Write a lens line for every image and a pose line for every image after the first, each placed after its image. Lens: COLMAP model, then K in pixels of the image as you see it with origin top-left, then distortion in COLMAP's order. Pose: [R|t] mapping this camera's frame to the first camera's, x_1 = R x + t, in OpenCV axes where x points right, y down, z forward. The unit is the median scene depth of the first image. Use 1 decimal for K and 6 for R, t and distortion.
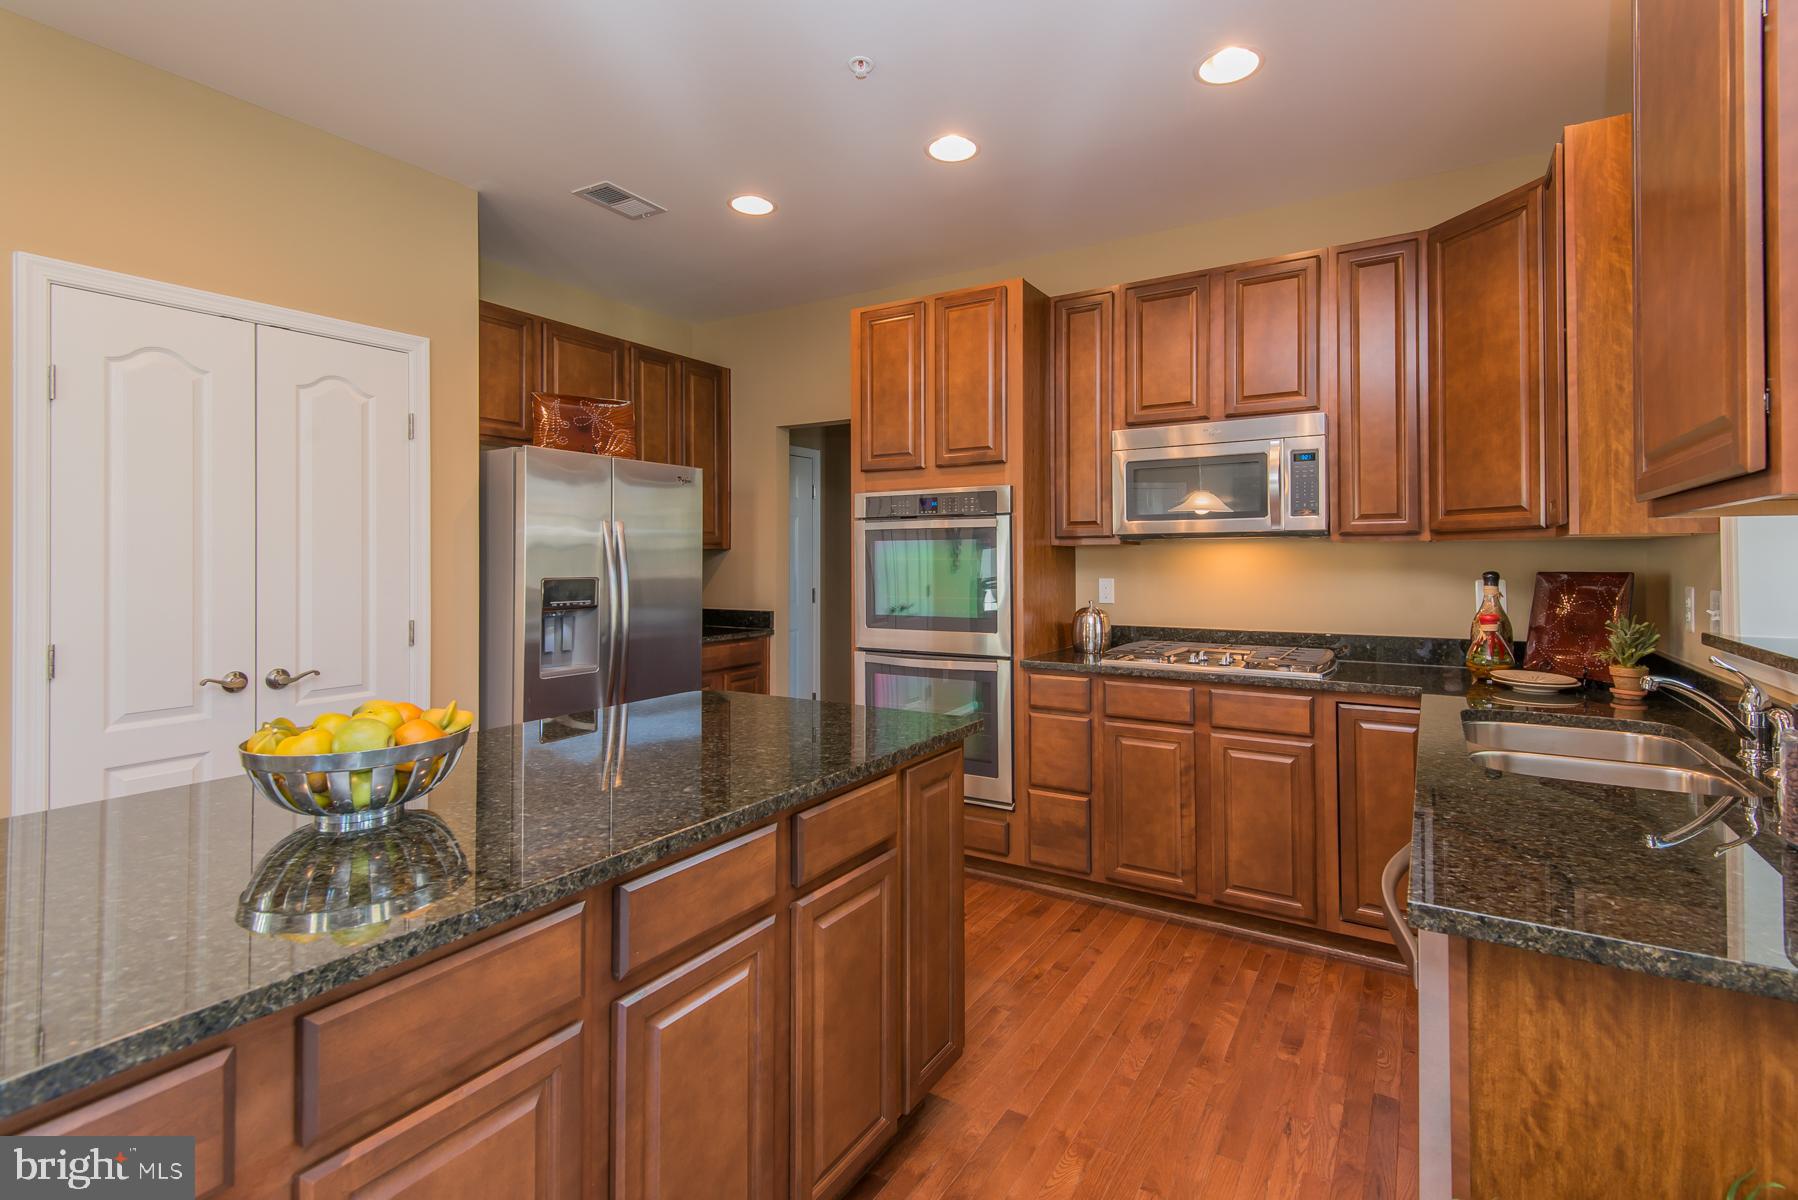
lens RADIAL K [[858.4, 0, 947.3], [0, 858.4, 550.3], [0, 0, 1]] dist [0.037116, -0.016896]
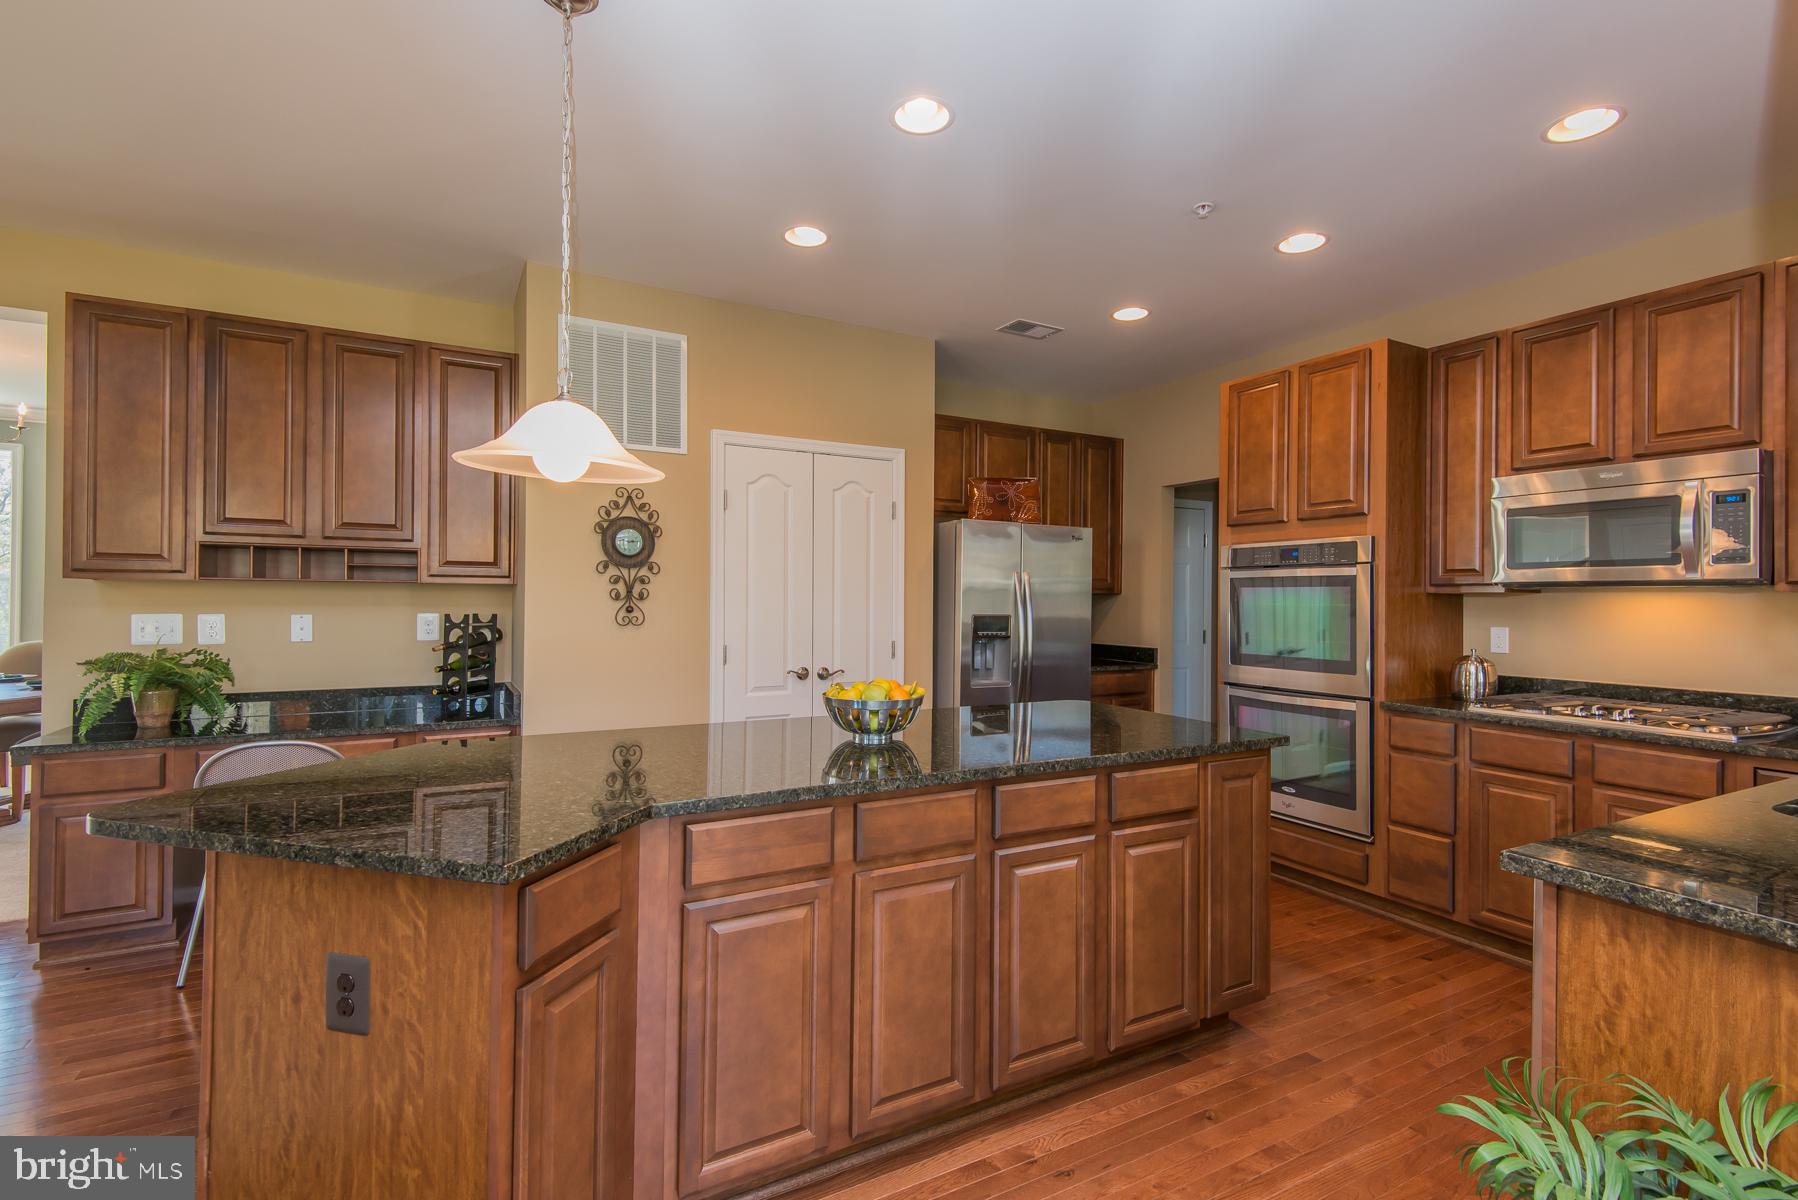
lens RADIAL K [[822.7, 0, 873.8], [0, 822.7, 597.8], [0, 0, 1]] dist [0.001781, 0.000386]
pose [[0.840571, 0.009807, -0.541612, 0.113373], [-0.006628, 0.999947, 0.007818, -0.003645], [0.541661, -0.002982, 0.840592, -0.193884]]
